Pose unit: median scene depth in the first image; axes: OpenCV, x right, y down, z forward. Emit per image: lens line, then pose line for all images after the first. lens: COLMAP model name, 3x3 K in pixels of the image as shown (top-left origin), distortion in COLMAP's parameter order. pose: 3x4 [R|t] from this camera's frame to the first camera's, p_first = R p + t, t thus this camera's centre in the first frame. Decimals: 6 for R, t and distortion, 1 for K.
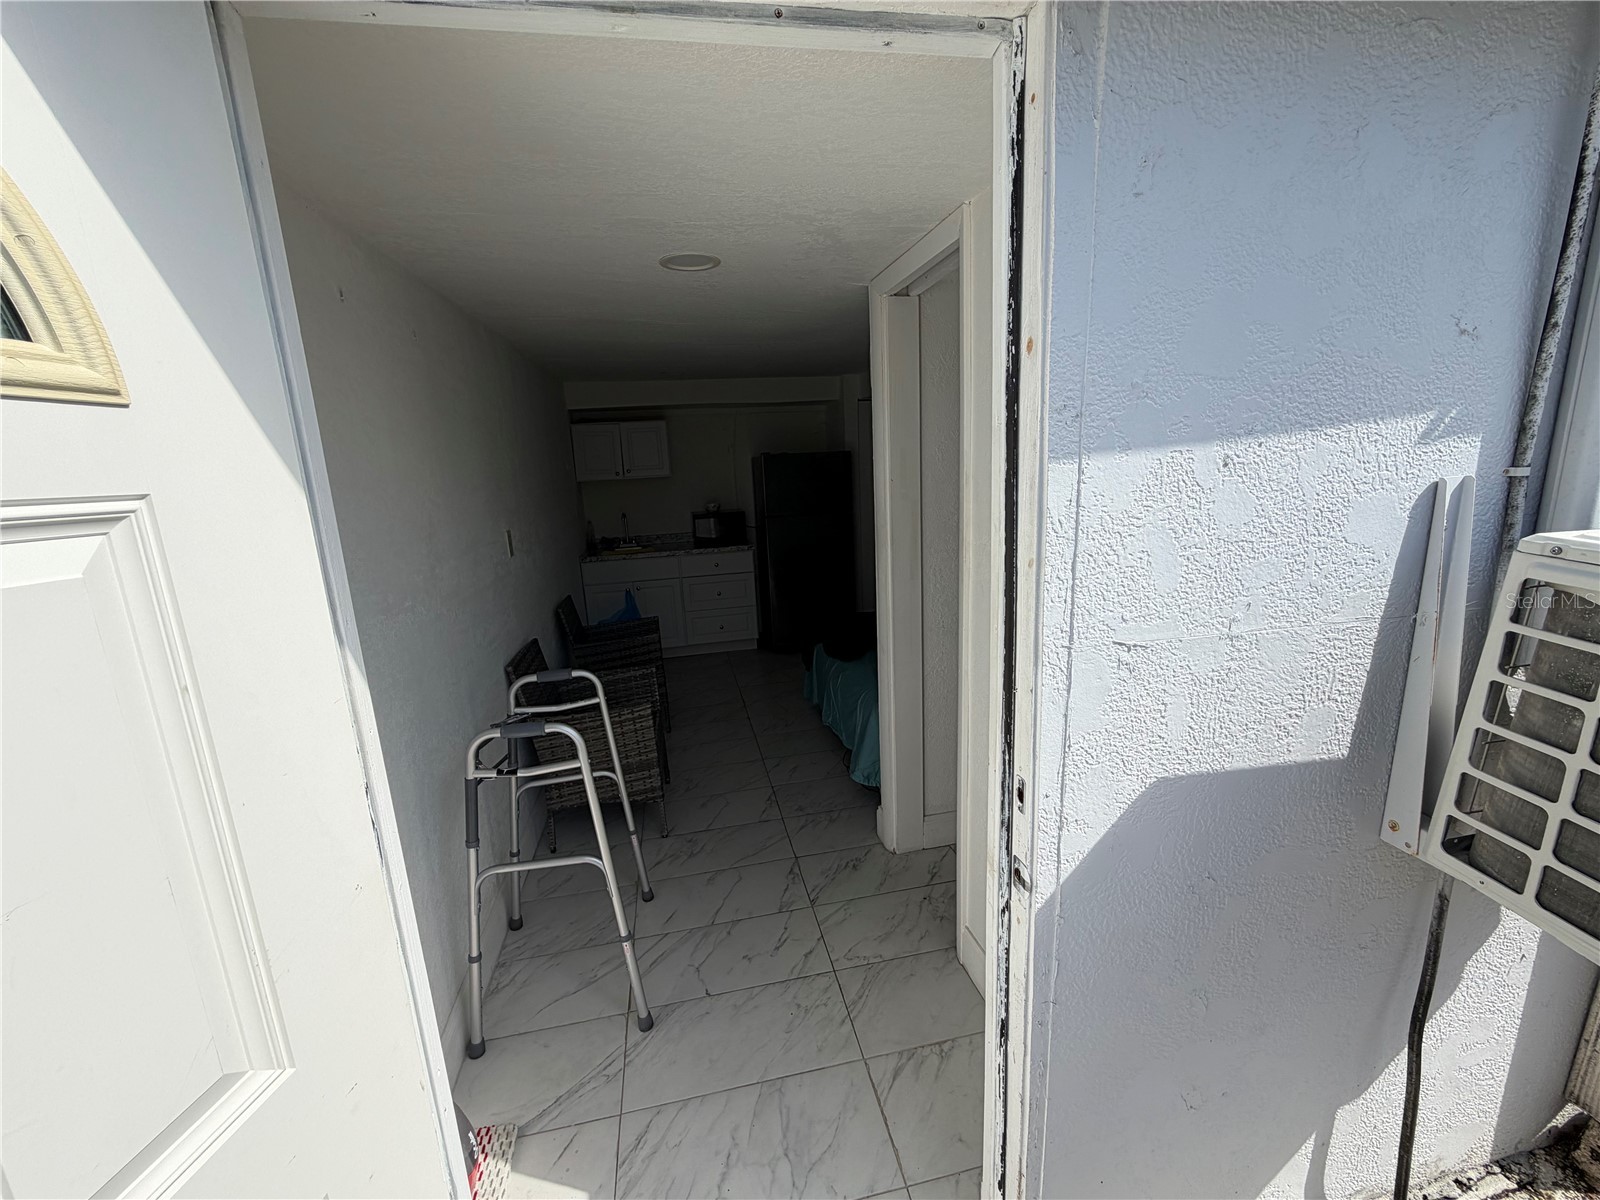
lens RADIAL K [[639.6, 0, 793.7], [0, 639.6, 602.2], [0, 0, 1]] dist [0.001260, -0.001450]
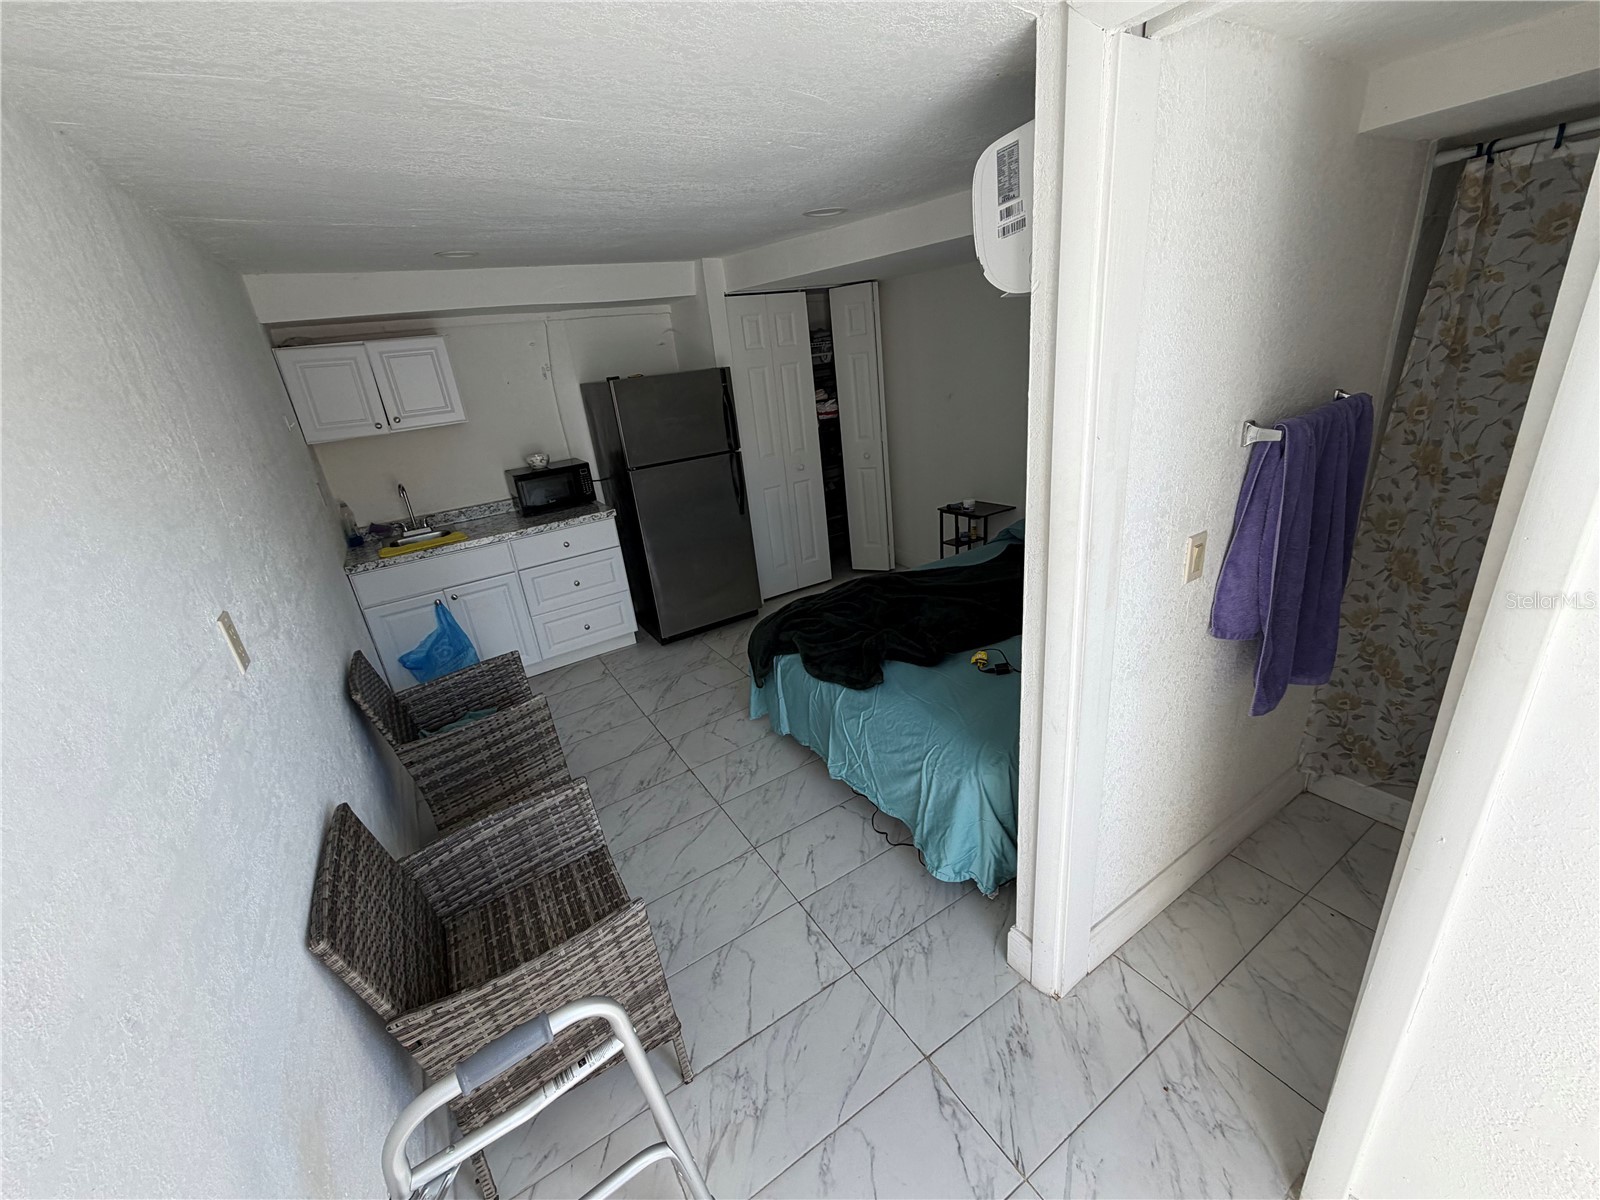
lens RADIAL K [[639.6, 0, 796.0], [0, 639.6, 601.3], [0, 0, 1]] dist [0.001260, -0.001450]
pose [[0.935737, -0.173049, 0.307329, -0.112155], [0.130431, 0.979372, 0.154329, -0.073331], [-0.327696, -0.104326, 0.939006, 0.243878]]
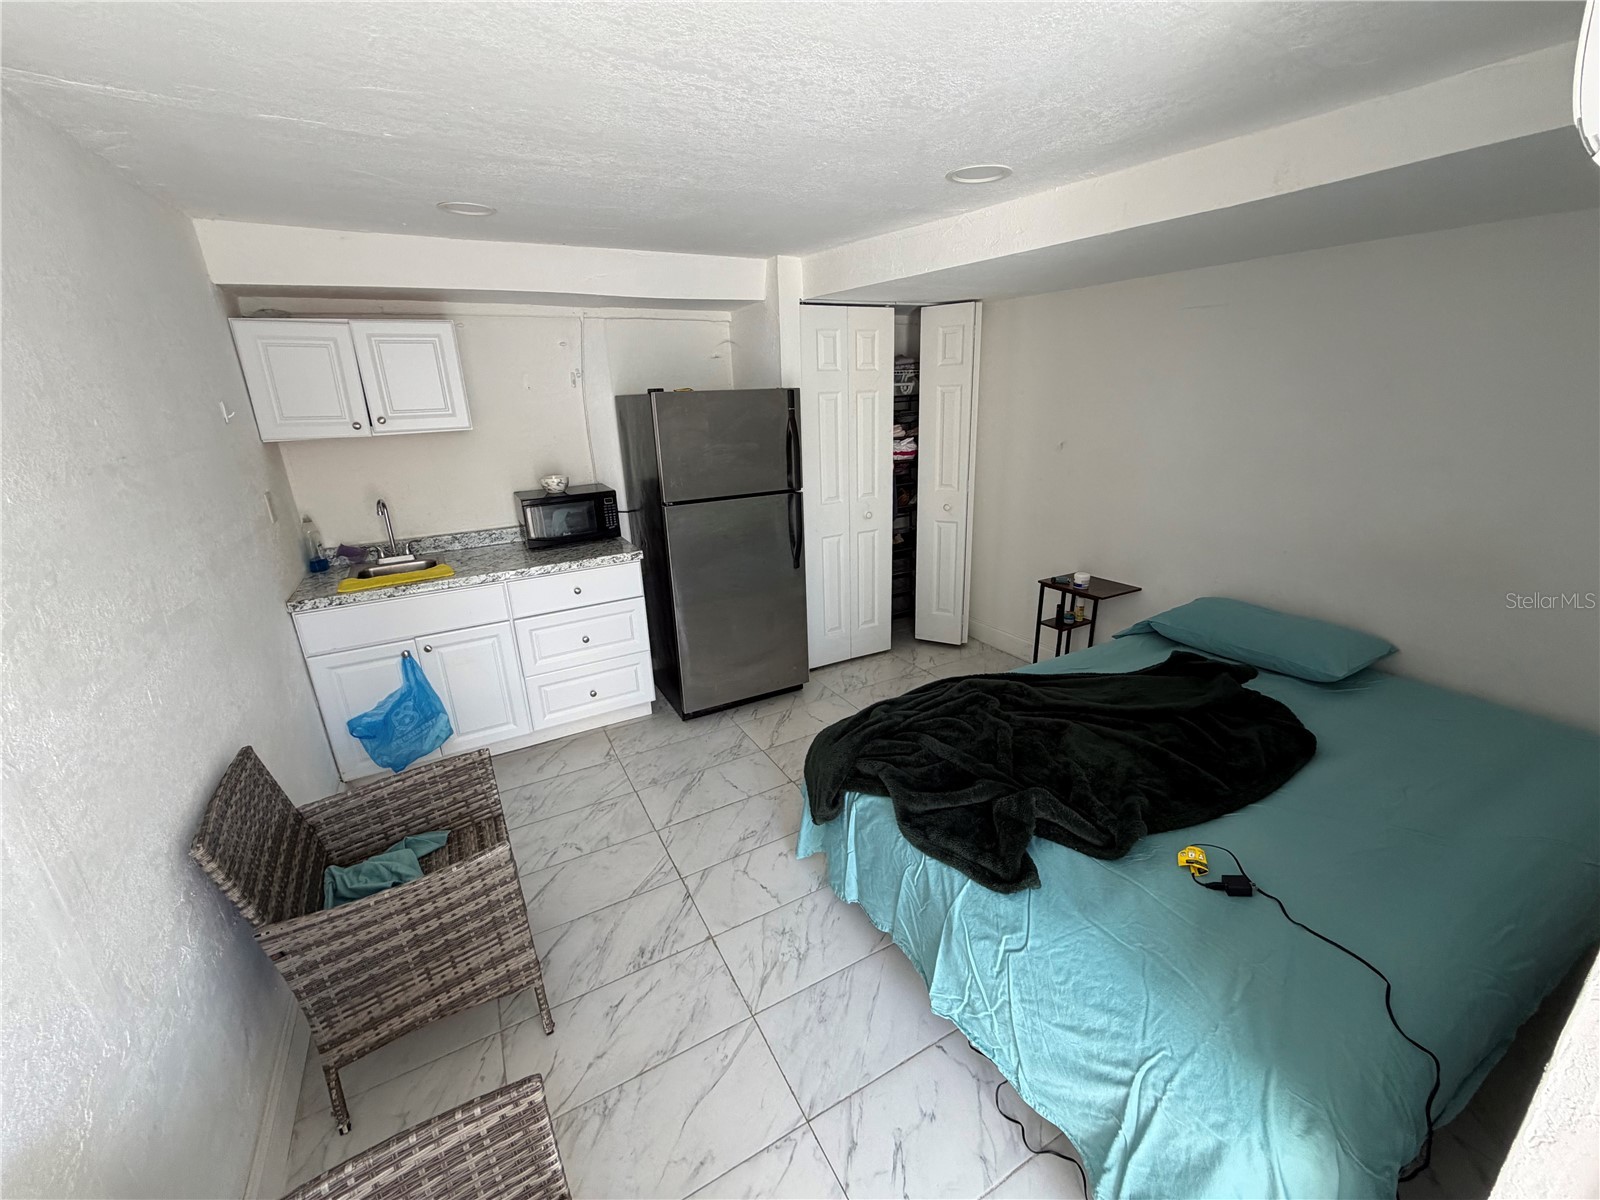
lens RADIAL K [[639.6, 0, 797.1], [0, 639.6, 601.7], [0, 0, 1]] dist [0.001260, -0.001450]
pose [[0.954138, -0.077130, 0.289260, -0.100564], [0.049289, 0.993528, 0.102339, -0.097445], [-0.295281, -0.083388, 0.951764, 0.405190]]
